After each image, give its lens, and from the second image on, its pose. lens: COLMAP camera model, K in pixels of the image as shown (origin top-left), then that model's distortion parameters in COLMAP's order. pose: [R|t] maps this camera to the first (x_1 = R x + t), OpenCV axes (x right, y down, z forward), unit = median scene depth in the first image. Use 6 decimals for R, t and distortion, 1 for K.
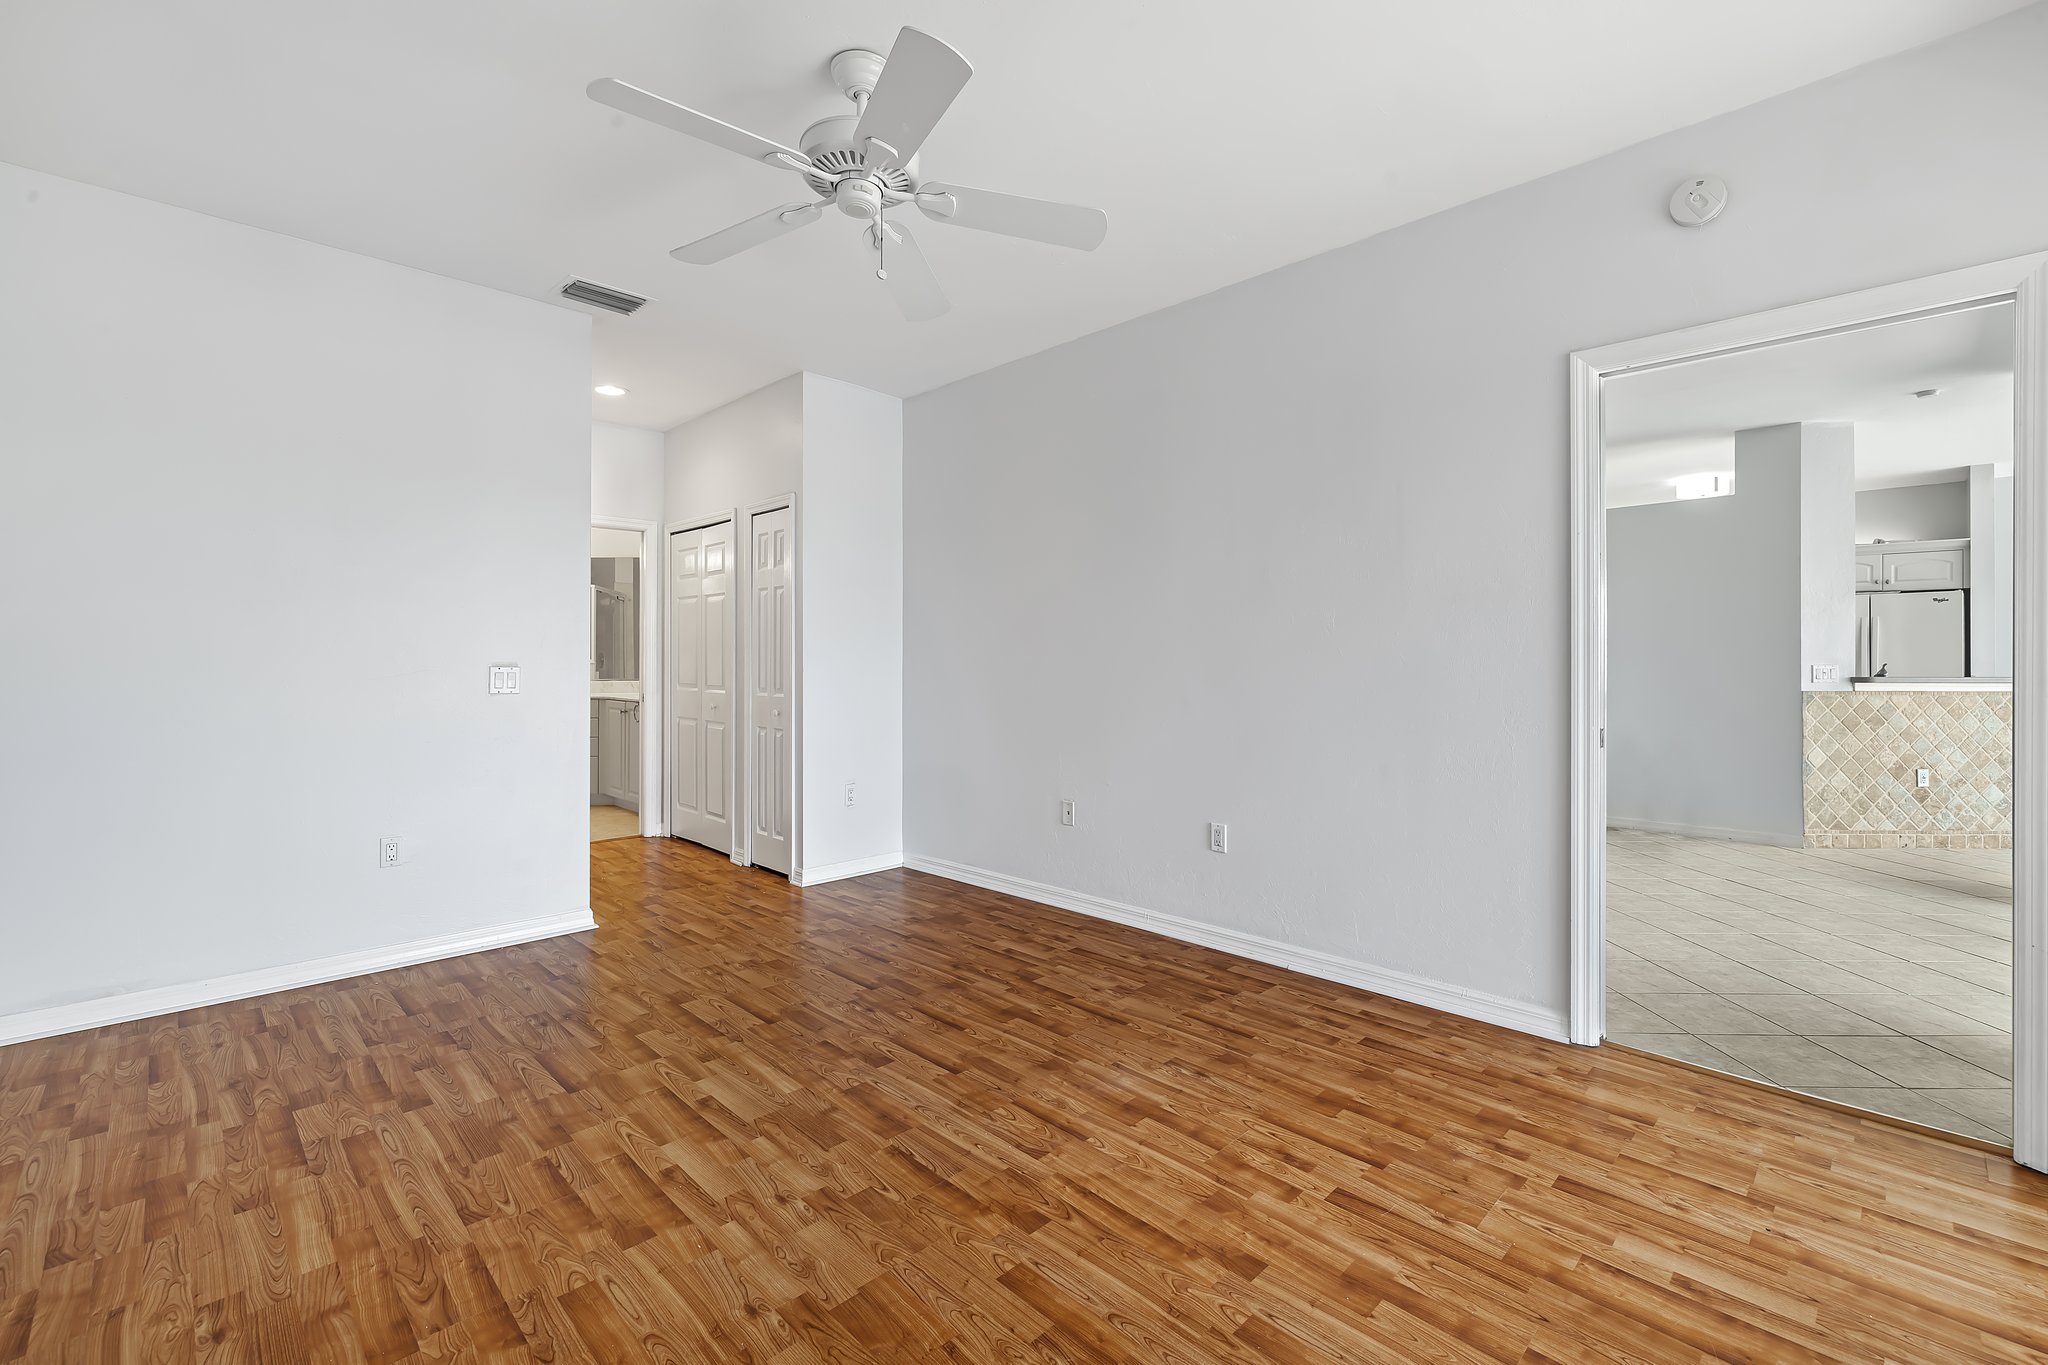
lens RADIAL K [[882.5, 0, 1011.3], [0, 882.5, 666.2], [0, 0, 1]] dist [0.002724, -0.000308]
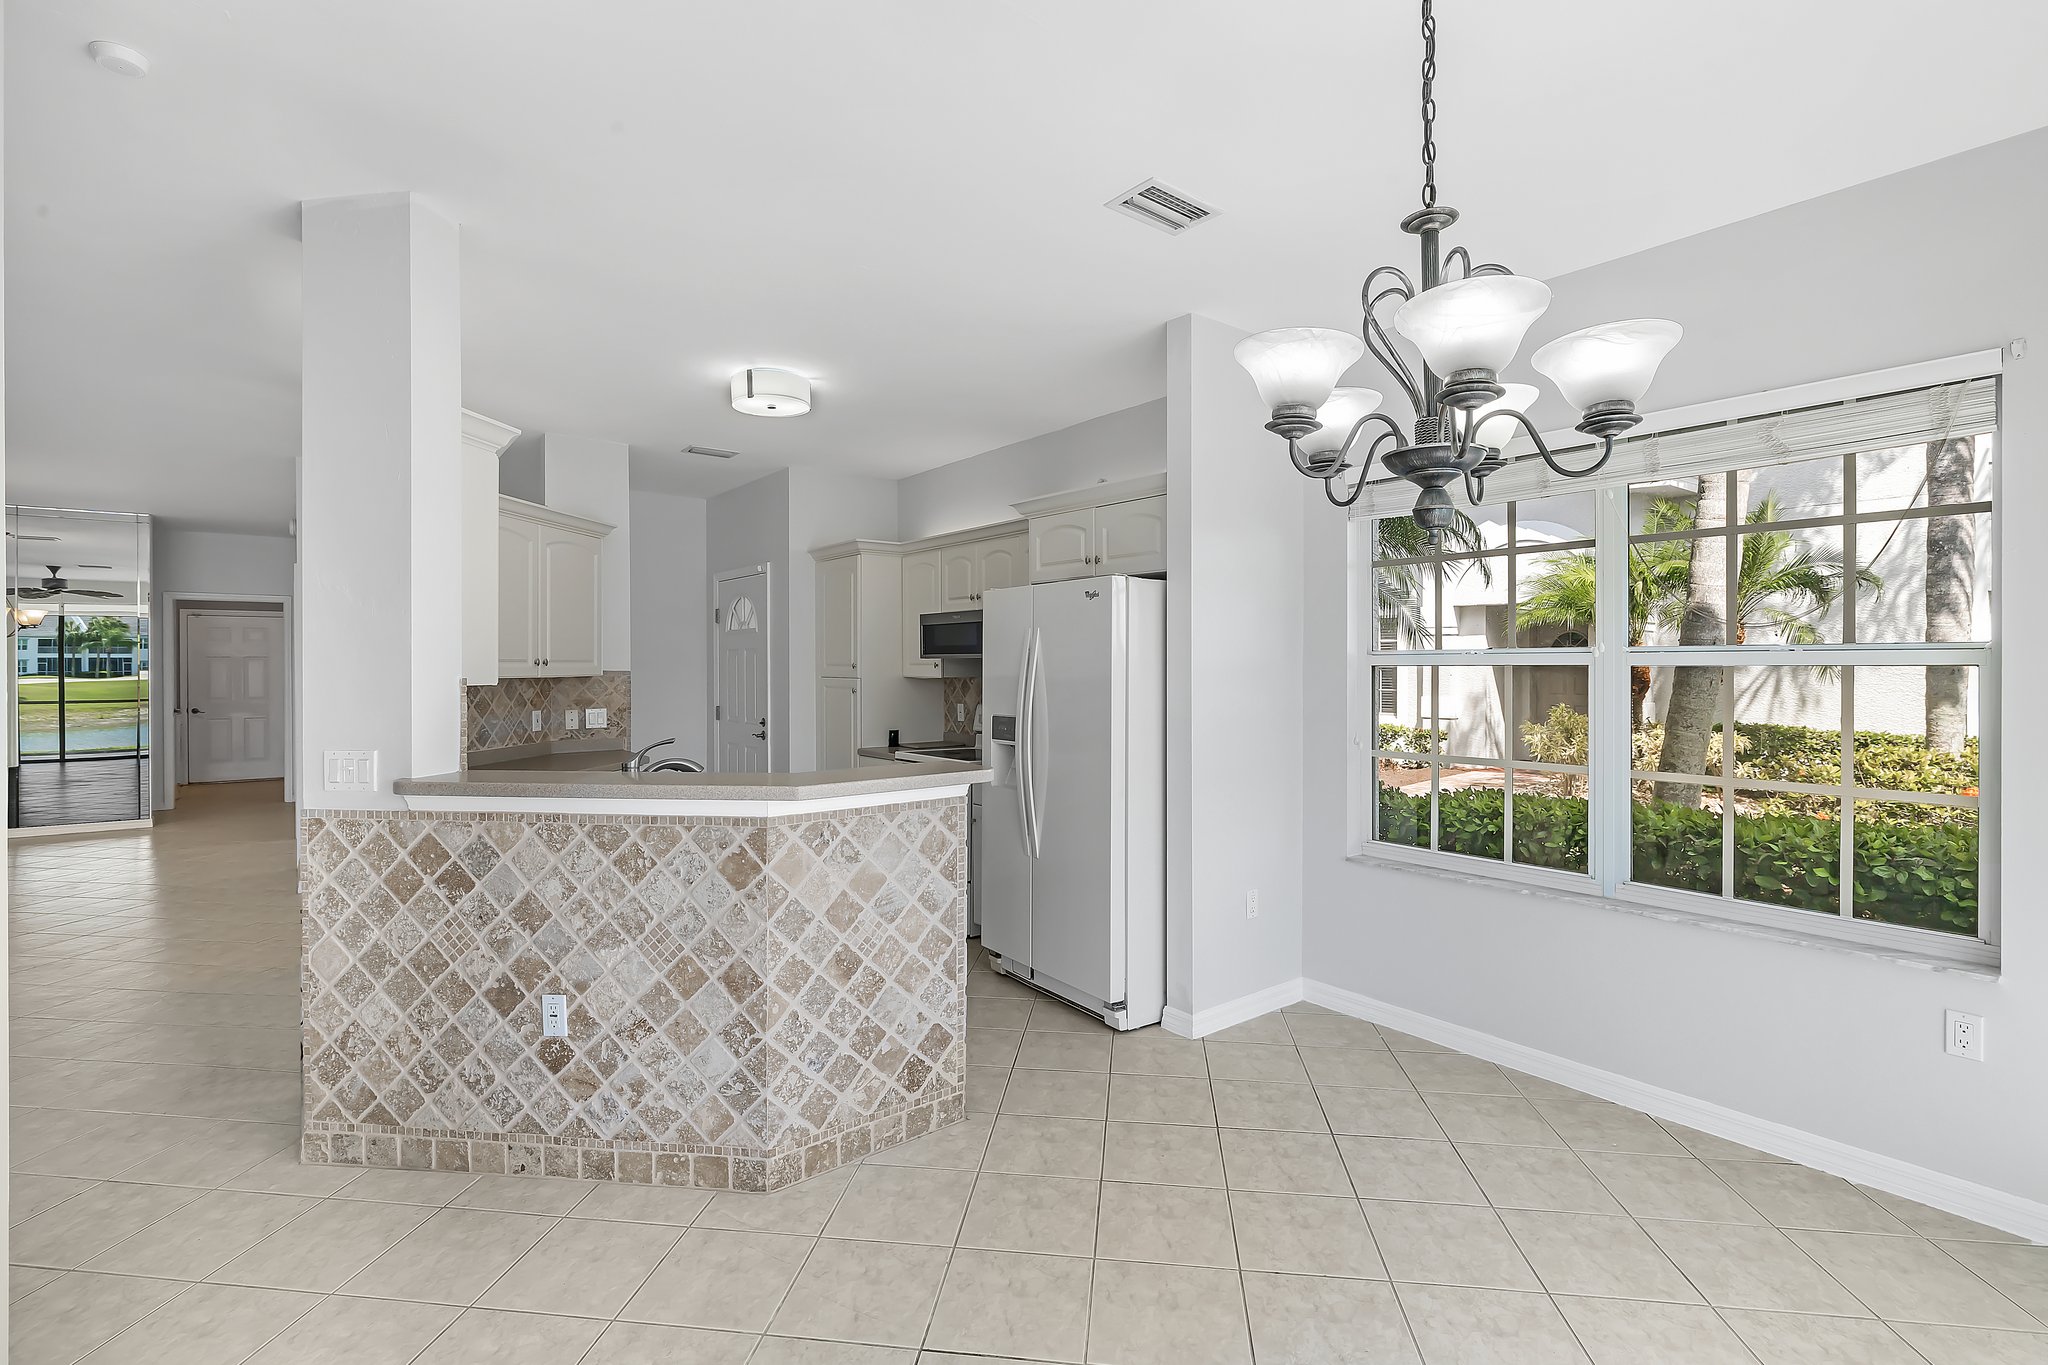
lens RADIAL K [[948.8, 0, 995.3], [0, 948.8, 670.4], [0, 0, 1]] dist [0.005922, 0.002612]
pose [[0.991936, -0.003691, -0.126688, 1.300935], [0.003450, 0.999992, -0.002122, -0.040032], [0.126695, 0.001667, 0.991940, 0.565347]]
